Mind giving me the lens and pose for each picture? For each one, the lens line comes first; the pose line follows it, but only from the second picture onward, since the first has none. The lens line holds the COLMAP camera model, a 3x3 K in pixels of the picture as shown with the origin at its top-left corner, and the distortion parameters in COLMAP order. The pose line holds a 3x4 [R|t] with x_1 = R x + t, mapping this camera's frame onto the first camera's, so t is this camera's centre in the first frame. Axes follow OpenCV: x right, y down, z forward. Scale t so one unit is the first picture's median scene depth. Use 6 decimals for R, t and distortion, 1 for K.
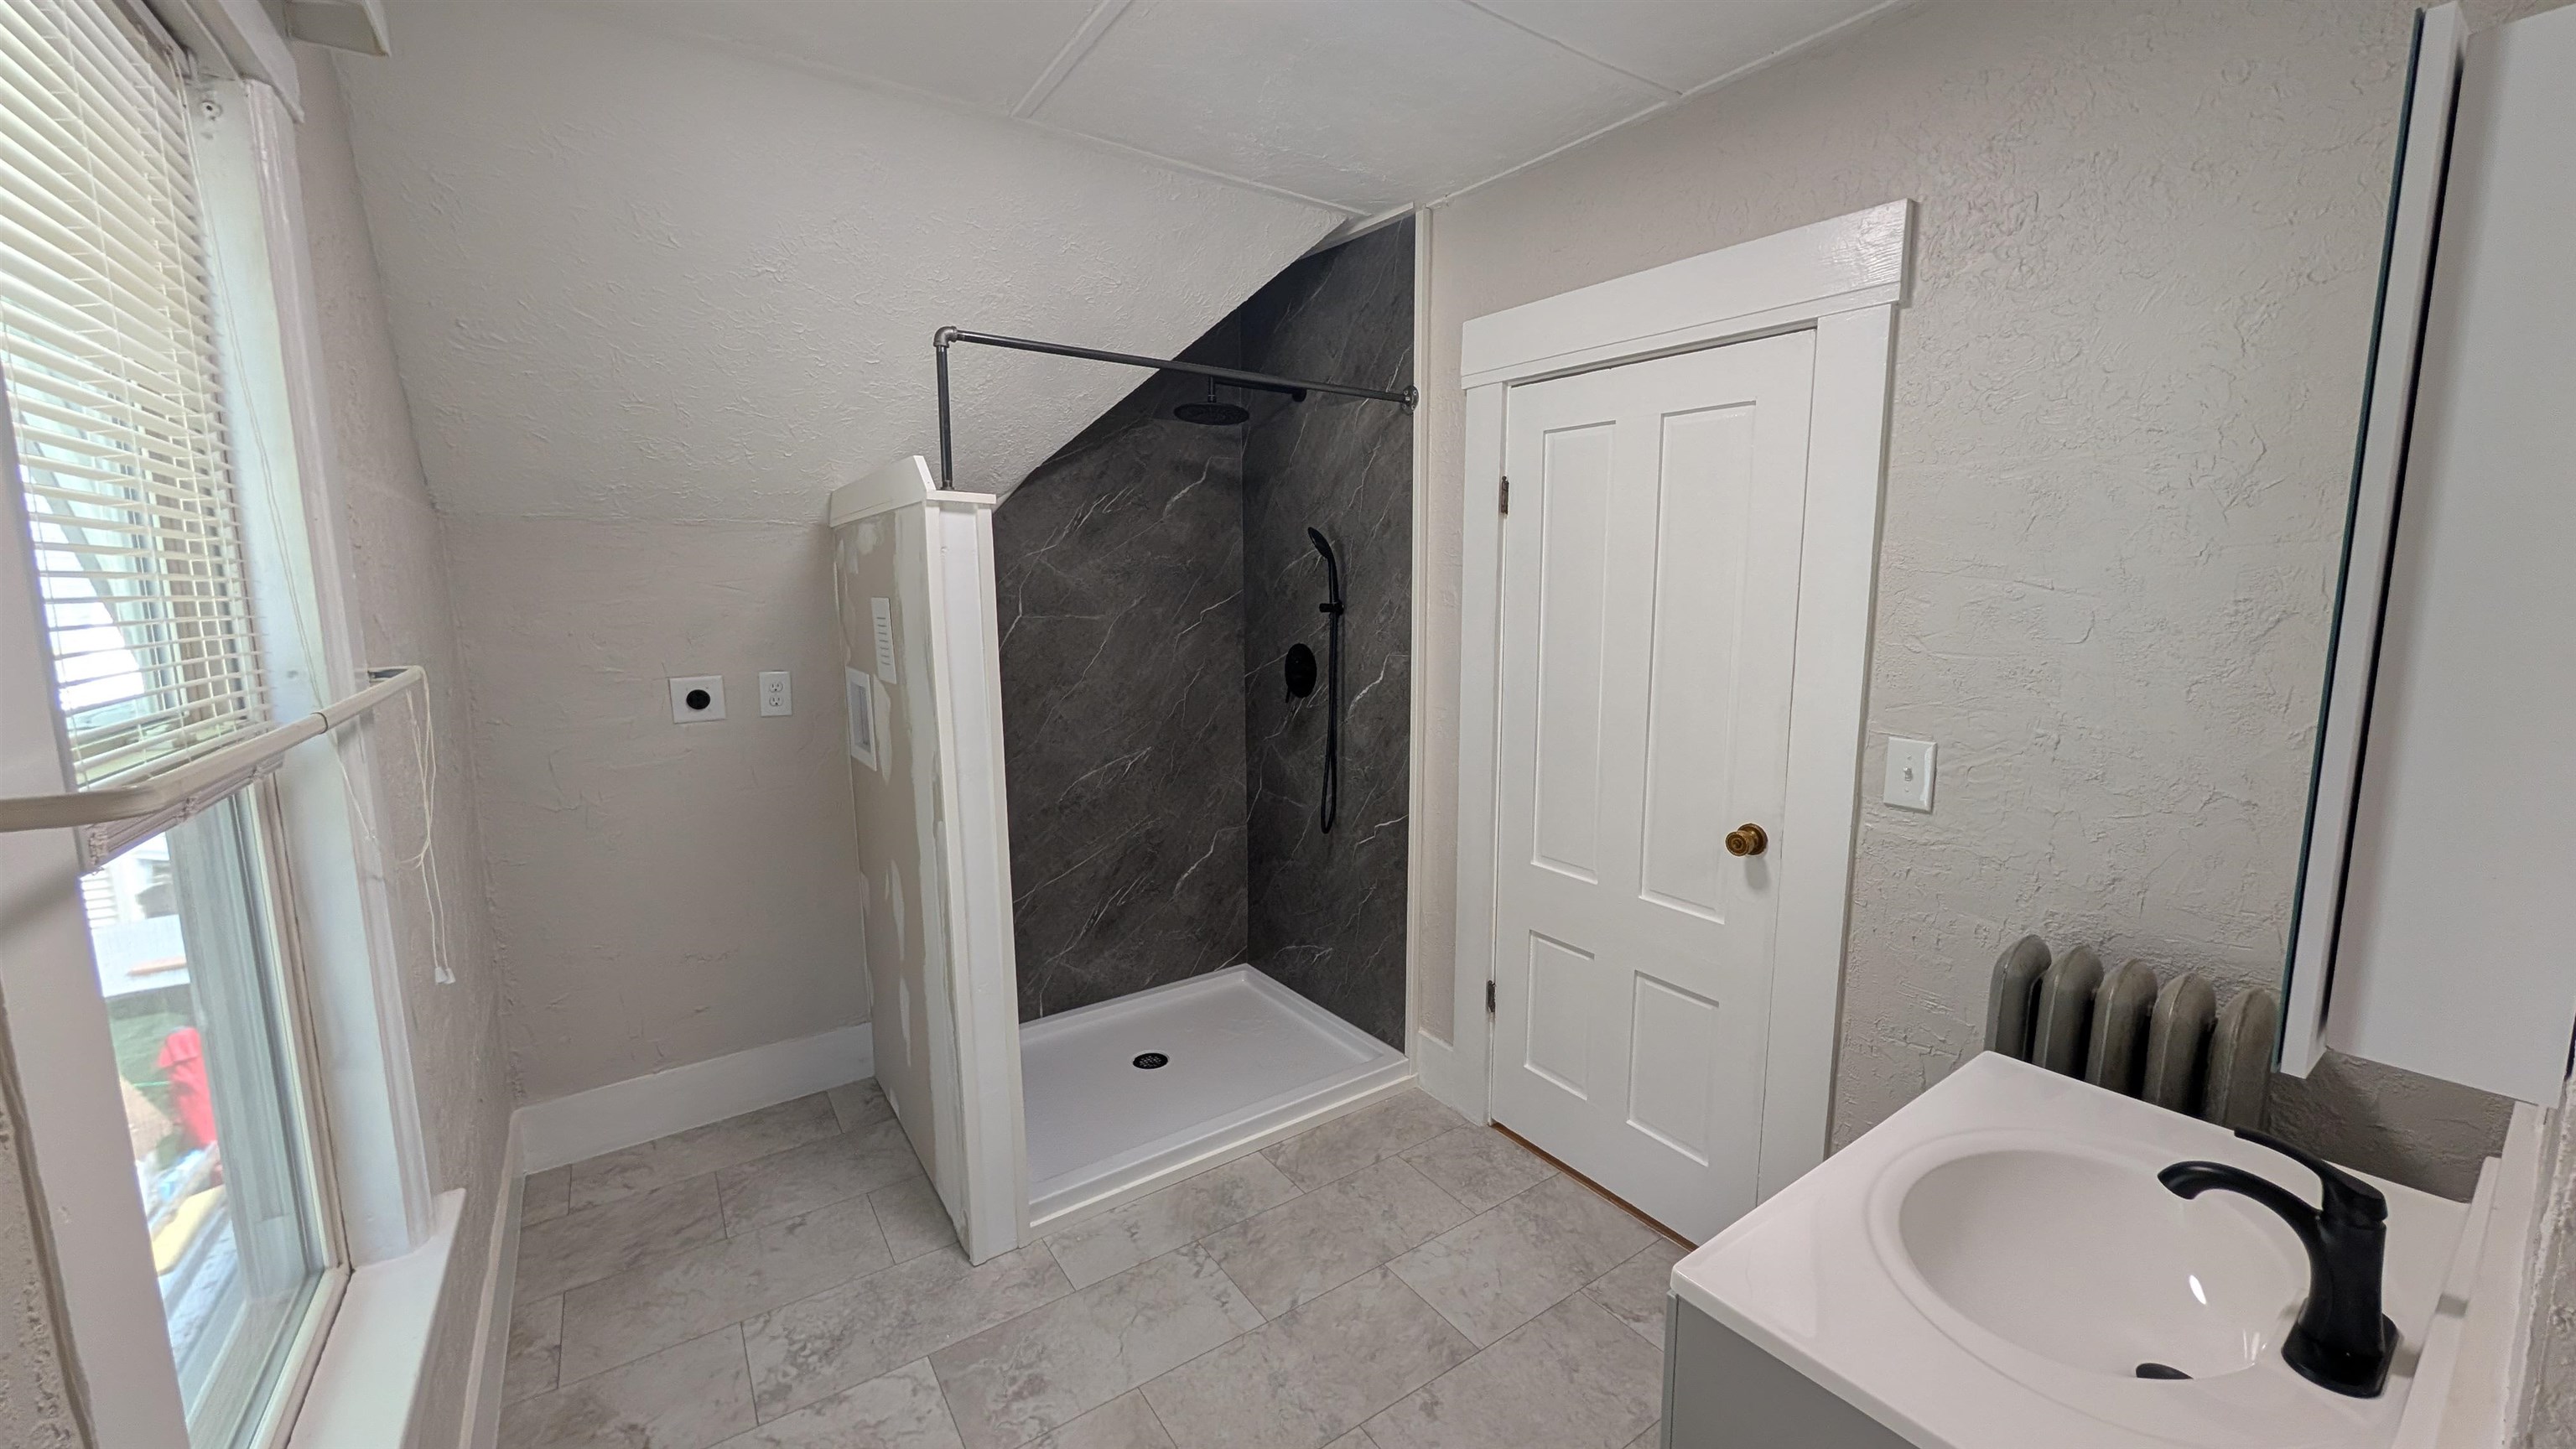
lens RADIAL K [[973.4, 0, 1288.8], [0, 973.4, 724.1], [0, 0, 1]] dist [-0.000563, 0.000105]
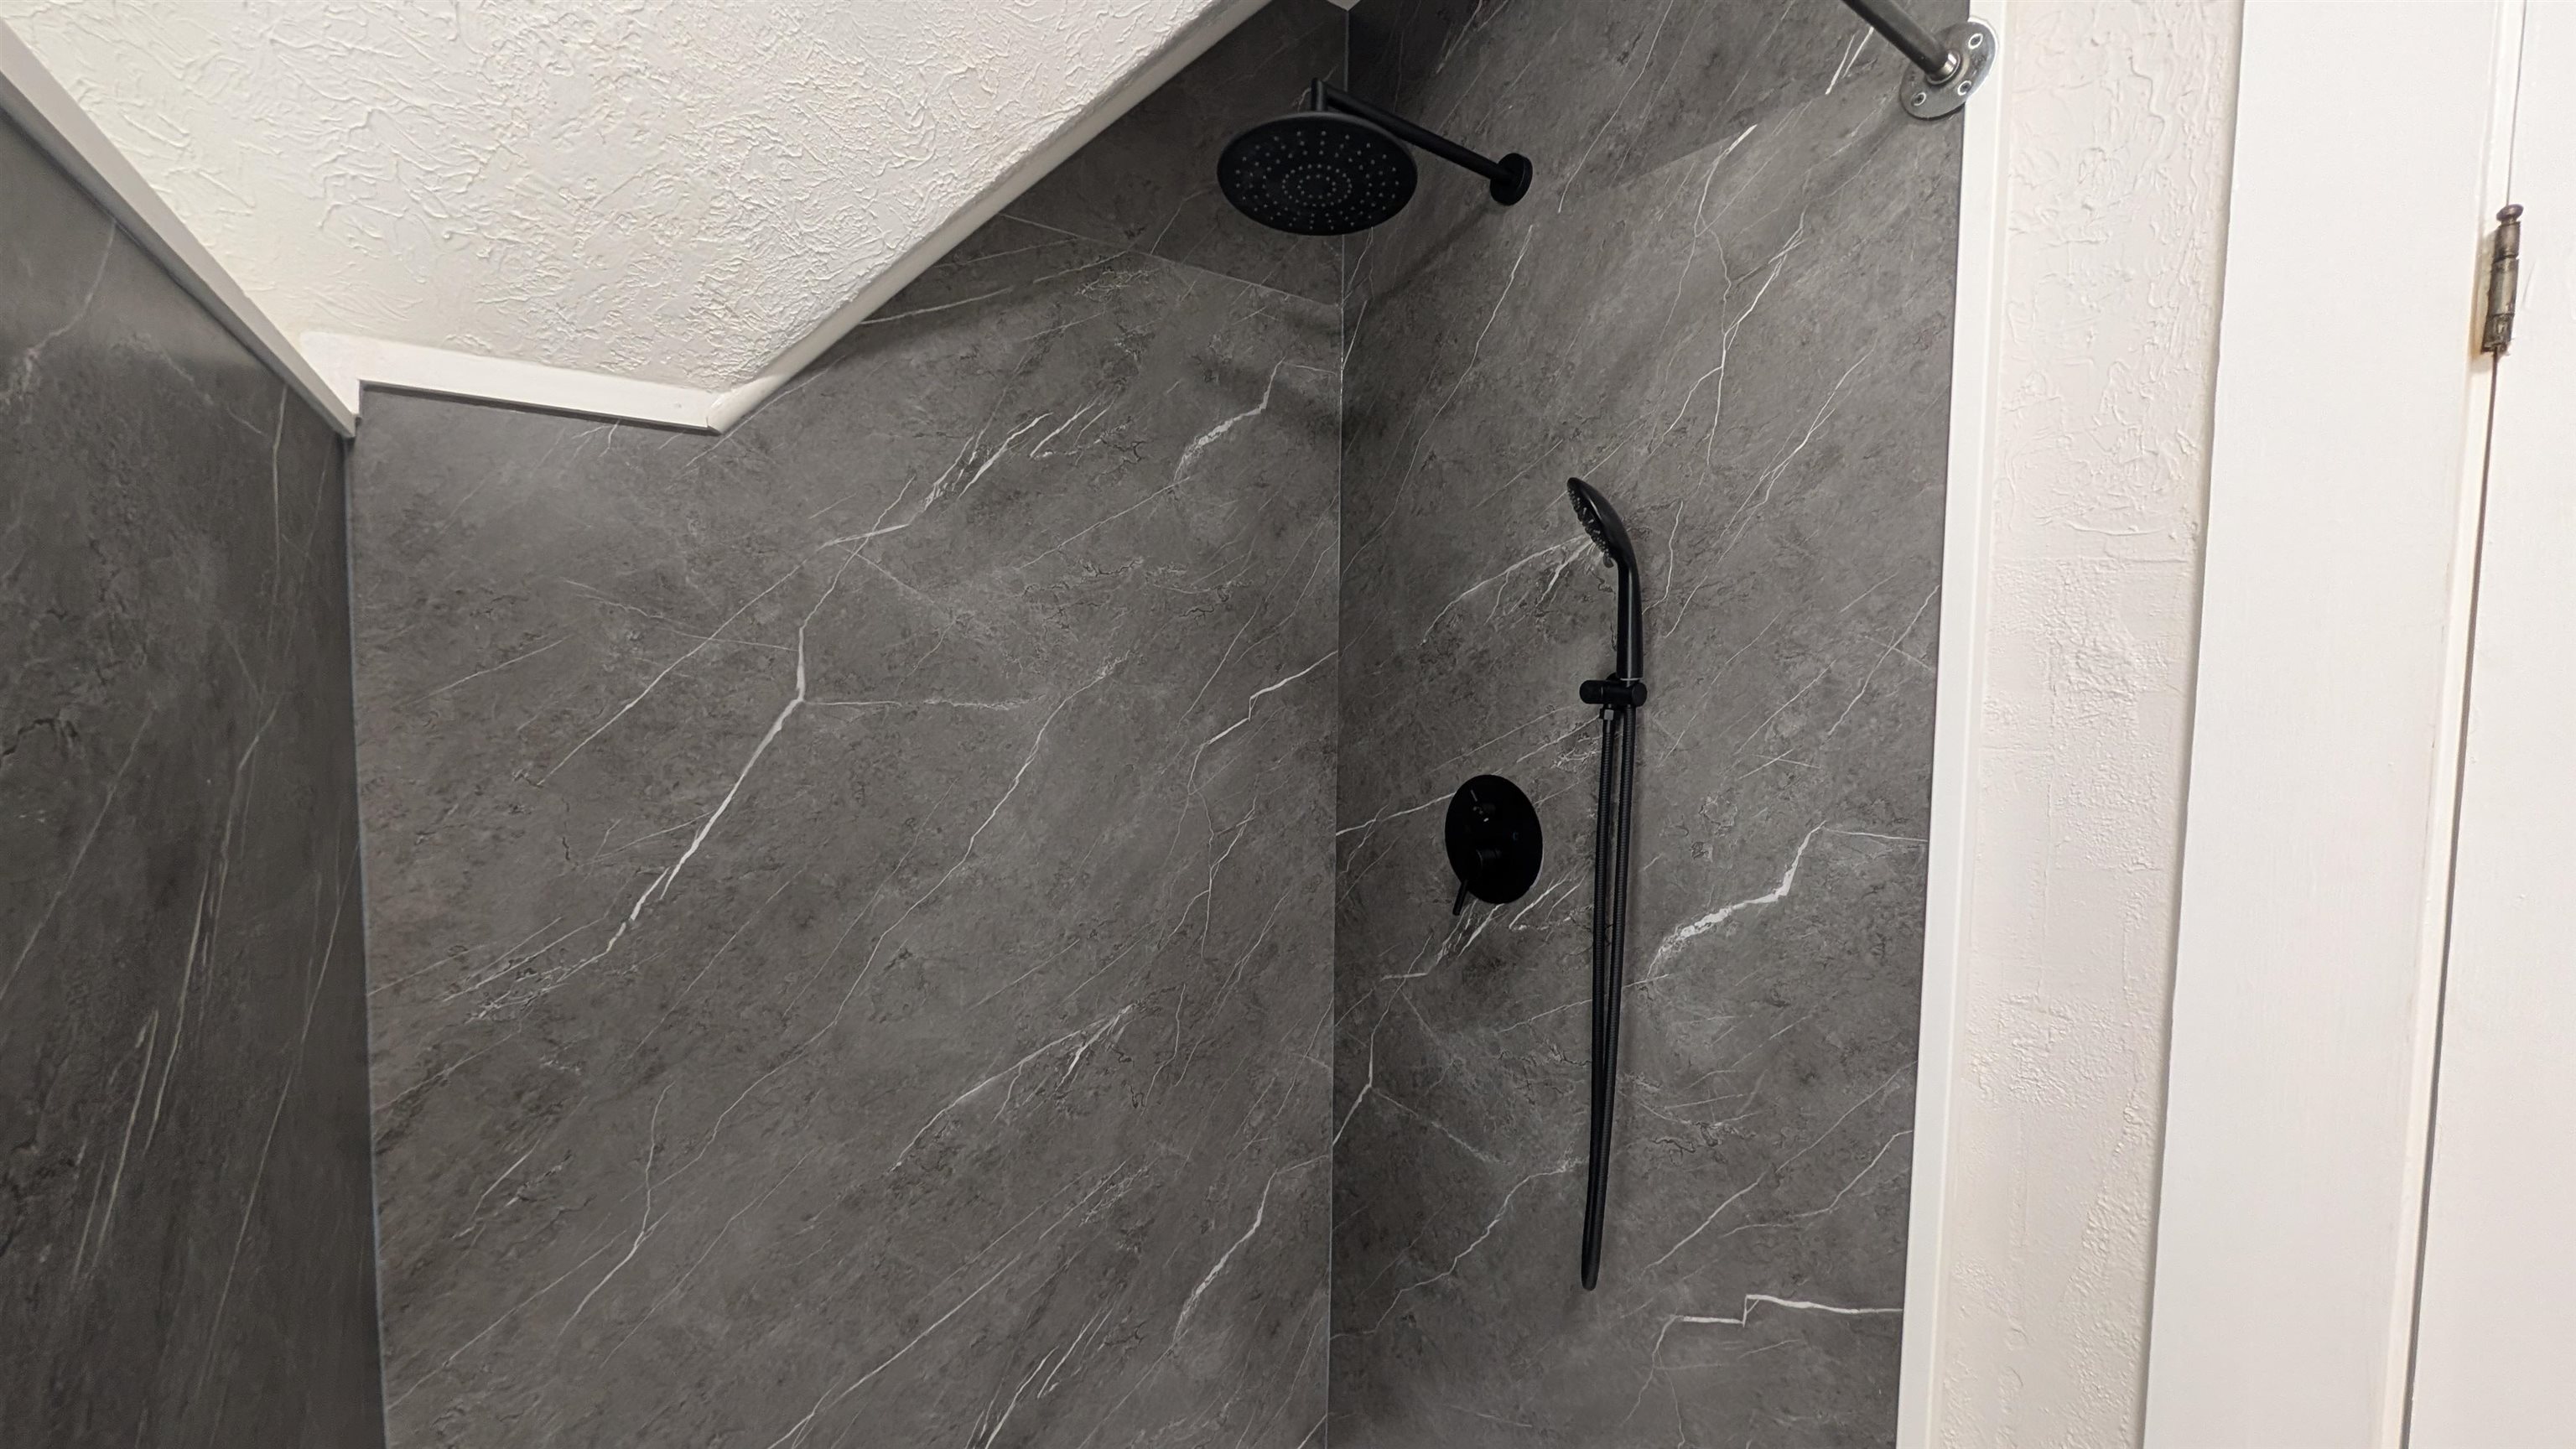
lens RADIAL K [[973.4, 0, 1291.8], [0, 973.4, 724.4], [0, 0, 1]] dist [-0.000563, 0.000105]
pose [[0.999592, 0.016134, 0.023564, -0.083907], [-0.014030, 0.996120, -0.086884, -0.065284], [-0.024874, 0.086518, 0.995940, 0.567181]]
